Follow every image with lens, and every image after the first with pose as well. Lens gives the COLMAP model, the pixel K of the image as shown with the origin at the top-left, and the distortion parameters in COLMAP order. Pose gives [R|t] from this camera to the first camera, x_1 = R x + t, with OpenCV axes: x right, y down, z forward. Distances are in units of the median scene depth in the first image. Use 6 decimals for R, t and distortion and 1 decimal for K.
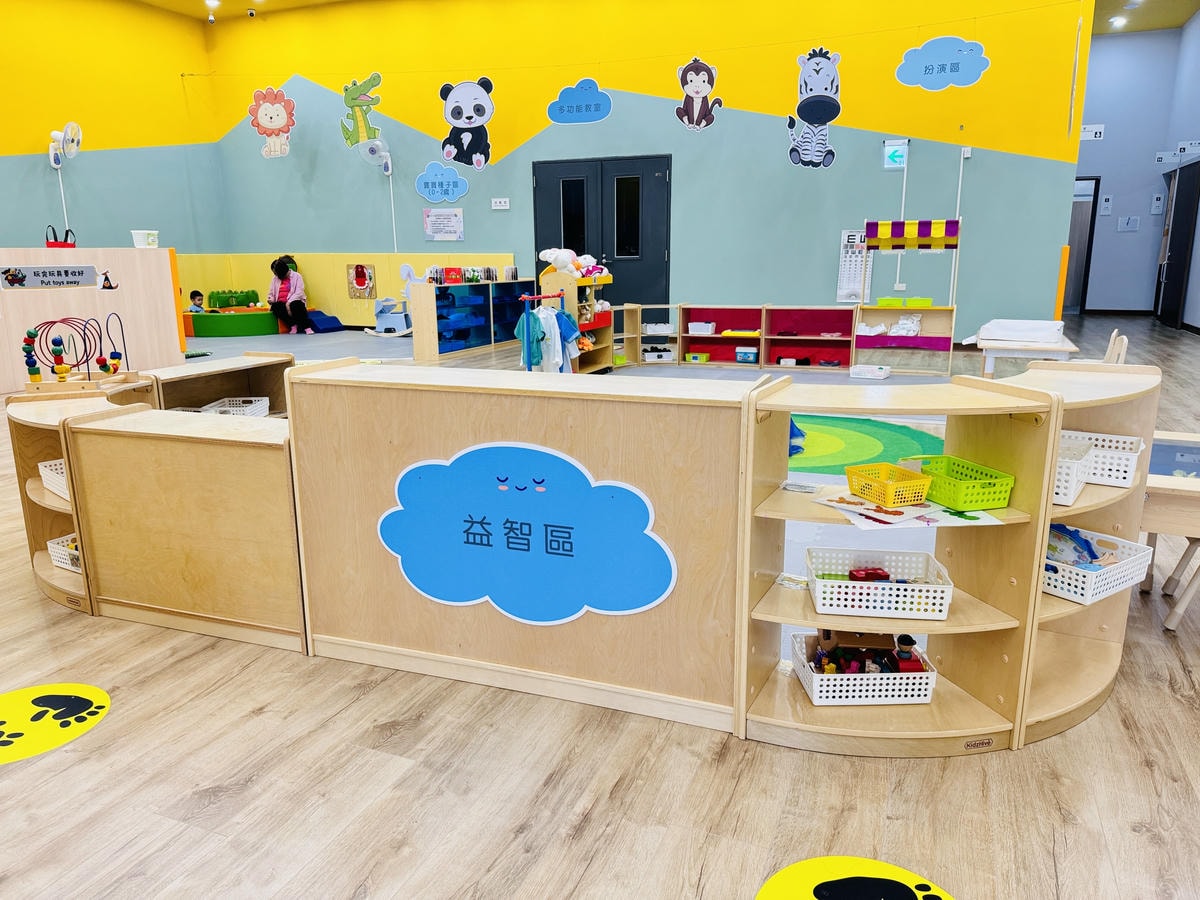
lens RADIAL K [[854.9, 0, 601.4], [0, 854.9, 456.0], [0, 0, 1]] dist [0.035179, -0.036171]
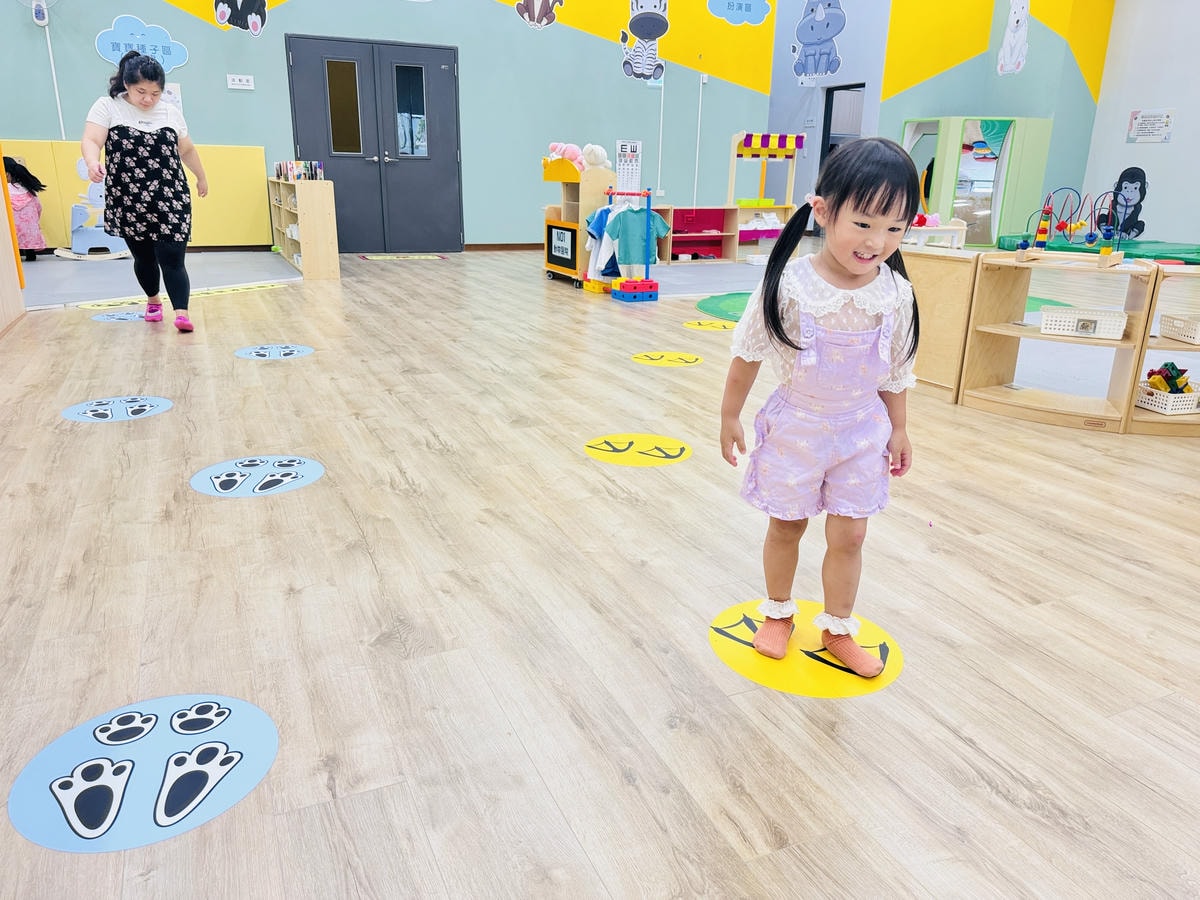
lens RADIAL K [[854.9, 0, 600.7], [0, 854.9, 454.5], [0, 0, 1]] dist [0.035179, -0.036171]
pose [[0.692894, -0.204867, 0.691323, -0.626790], [0.142785, 0.978785, 0.146944, -0.032640], [-0.706761, -0.003105, 0.707446, 0.246251]]
